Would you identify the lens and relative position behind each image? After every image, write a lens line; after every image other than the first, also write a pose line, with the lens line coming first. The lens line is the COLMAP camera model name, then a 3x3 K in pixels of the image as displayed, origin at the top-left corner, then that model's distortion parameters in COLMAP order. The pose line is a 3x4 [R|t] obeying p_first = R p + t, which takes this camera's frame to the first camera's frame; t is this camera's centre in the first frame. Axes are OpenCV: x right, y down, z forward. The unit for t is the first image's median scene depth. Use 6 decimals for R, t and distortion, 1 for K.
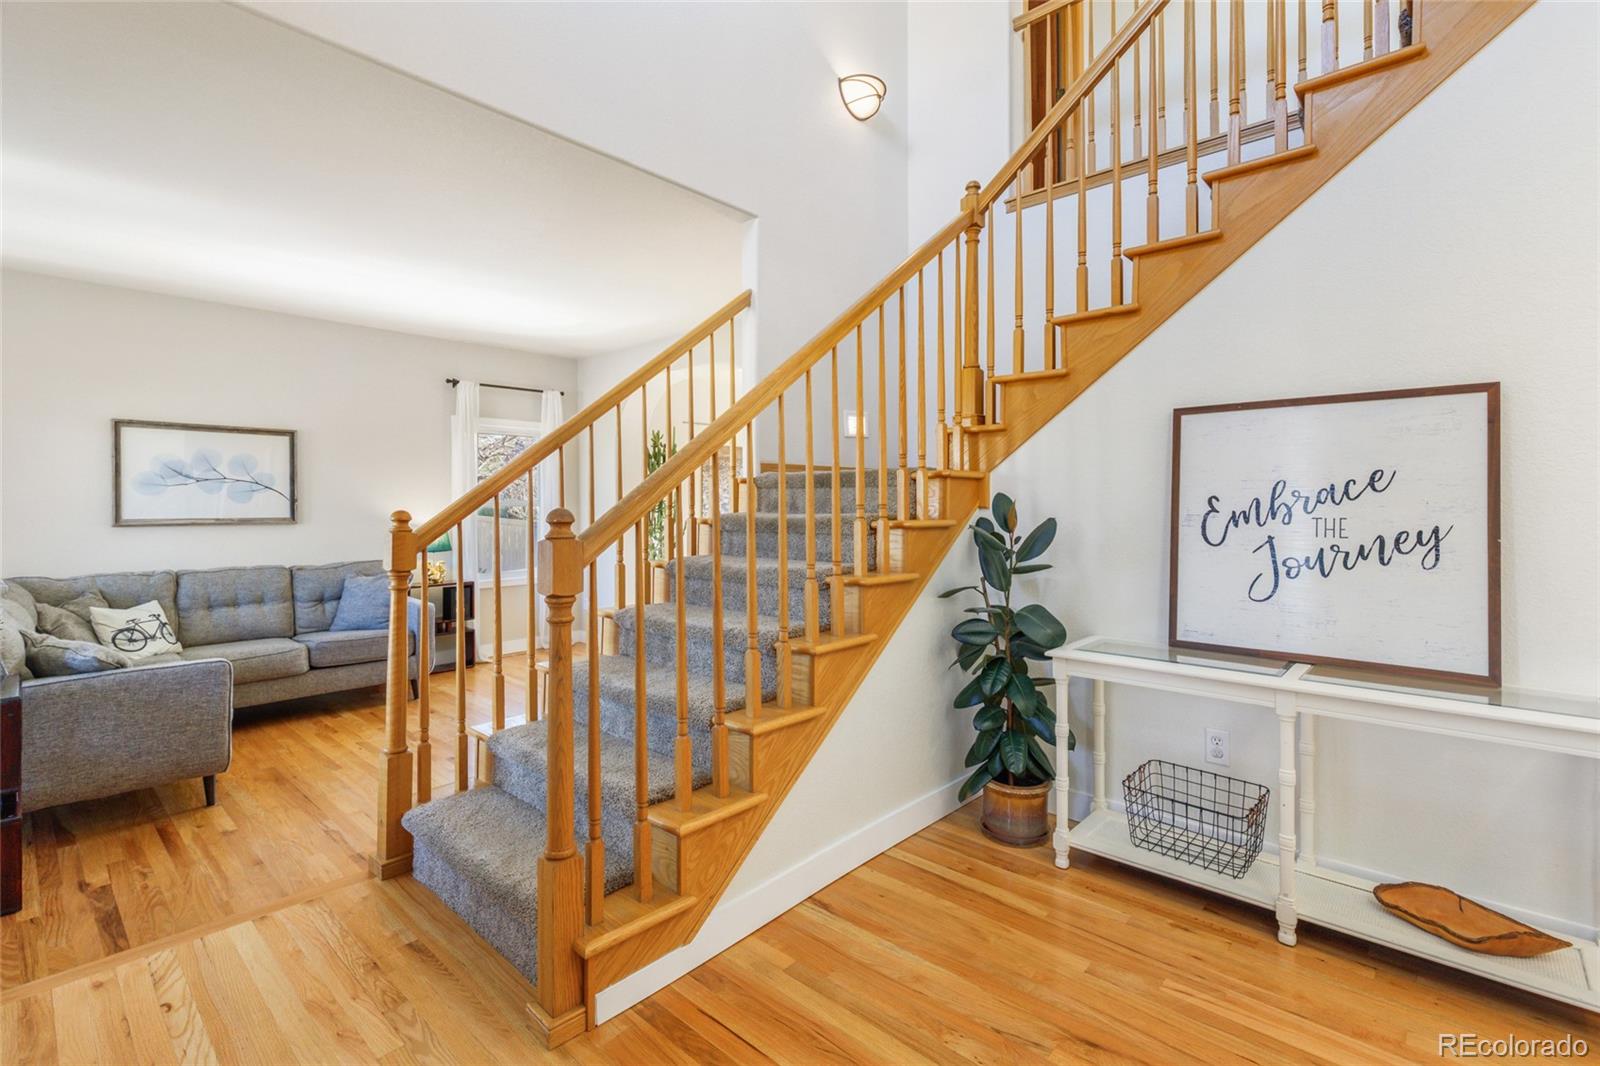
lens RADIAL K [[734.7, 0, 795.8], [0, 734.7, 515.3], [0, 0, 1]] dist [0.004055, 0.001118]
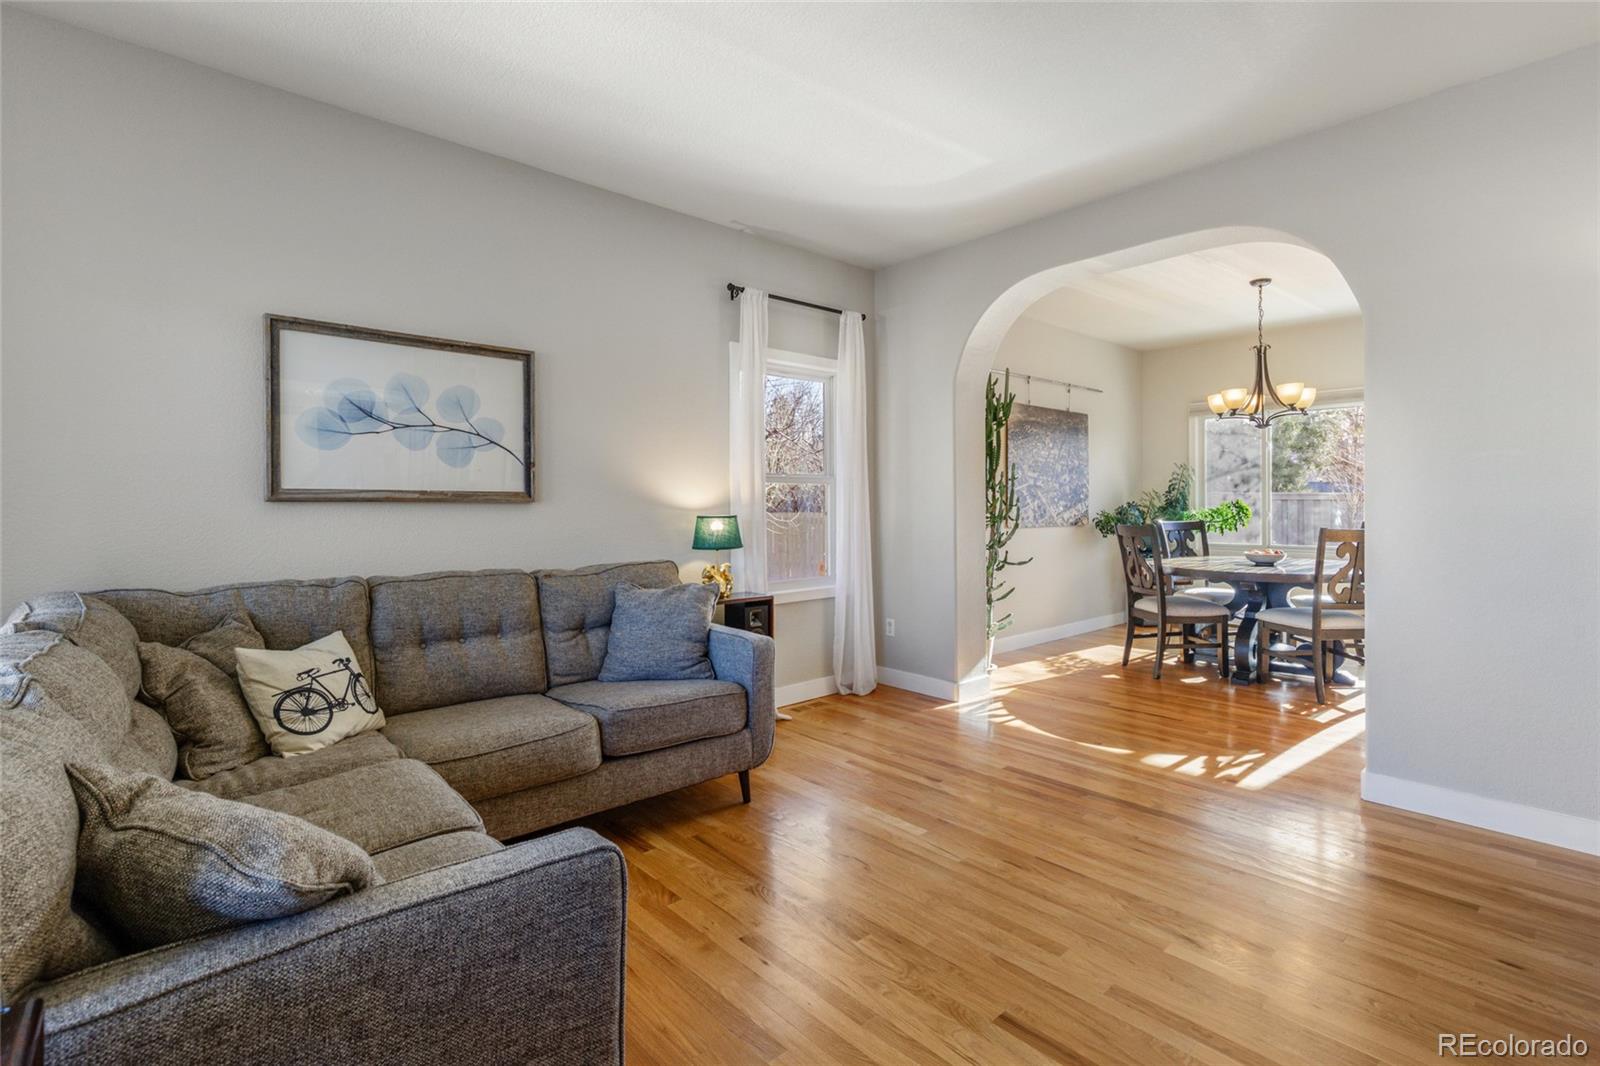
lens RADIAL K [[734.7, 0, 795.8], [0, 734.7, 515.3], [0, 0, 1]] dist [0.004055, 0.001118]
pose [[0.995836, -0.000100, -0.091164, -0.462812], [-0.000221, 0.999994, -0.003518, 0.028544], [0.091164, 0.003523, 0.995830, 0.465396]]
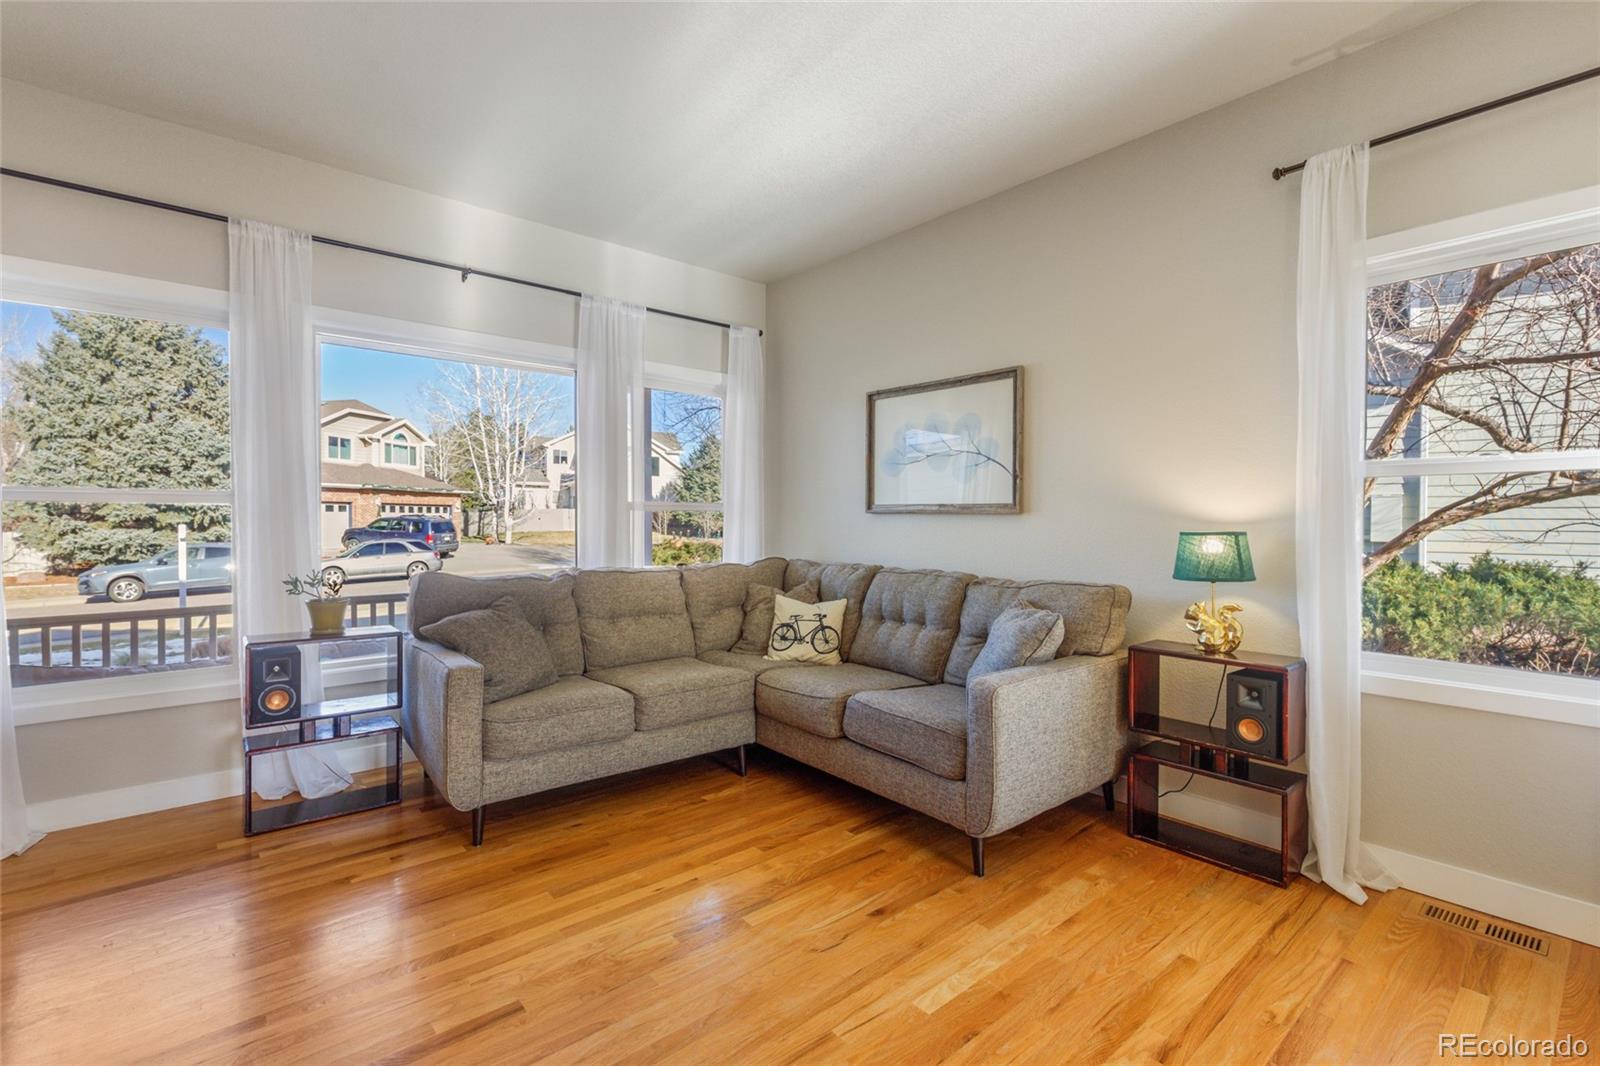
lens RADIAL K [[722.4, 0, 806.7], [0, 722.4, 529.6], [0, 0, 1]] dist [0.001381, 0.000641]
pose [[-0.110825, 0.022503, -0.993585, -0.037343], [-0.015965, 0.999574, 0.024419, 0.015655], [0.993712, 0.018569, -0.110418, 1.027380]]
